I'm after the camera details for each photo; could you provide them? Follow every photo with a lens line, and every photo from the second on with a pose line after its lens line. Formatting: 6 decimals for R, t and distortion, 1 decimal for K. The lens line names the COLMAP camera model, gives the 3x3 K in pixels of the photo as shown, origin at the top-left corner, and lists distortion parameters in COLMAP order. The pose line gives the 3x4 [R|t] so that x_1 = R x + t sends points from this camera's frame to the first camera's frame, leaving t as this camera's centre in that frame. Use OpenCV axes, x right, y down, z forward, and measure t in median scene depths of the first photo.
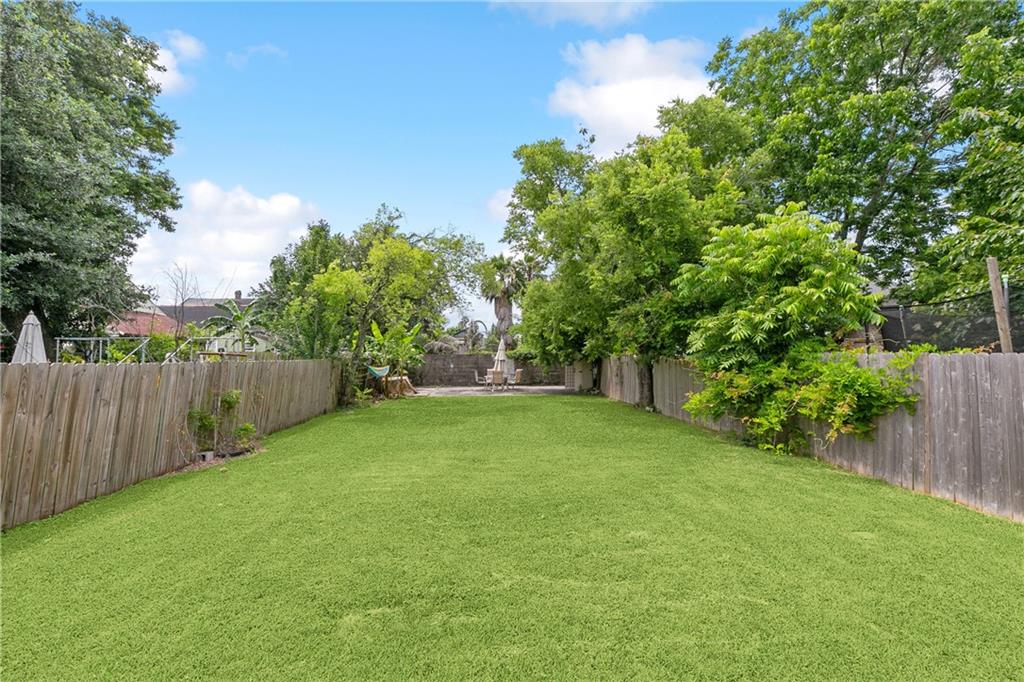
lens RADIAL K [[478.9, 0, 512.0], [0, 478.9, 341.0], [0, 0, 1]] dist [0.001783, 0.000129]
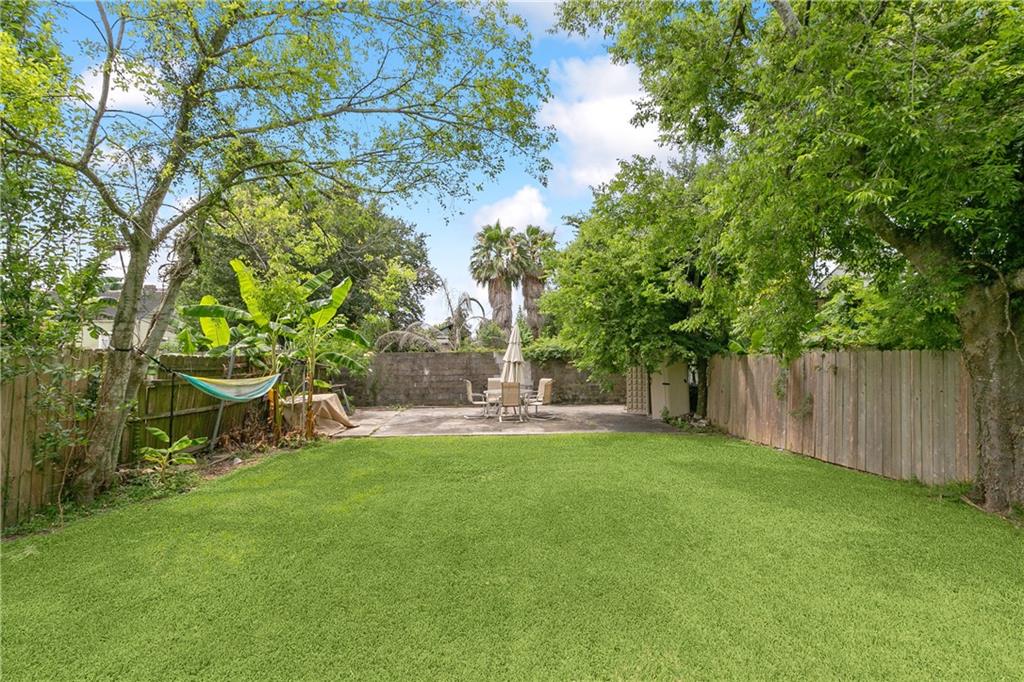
lens RADIAL K [[478.9, 0, 512.0], [0, 478.9, 341.0], [0, 0, 1]] dist [0.001783, 0.000129]
pose [[0.999485, 0.002047, 0.032038, -0.039306], [-0.001798, 0.999968, -0.007806, 0.018213], [-0.032053, 0.007744, 0.999456, 0.407947]]
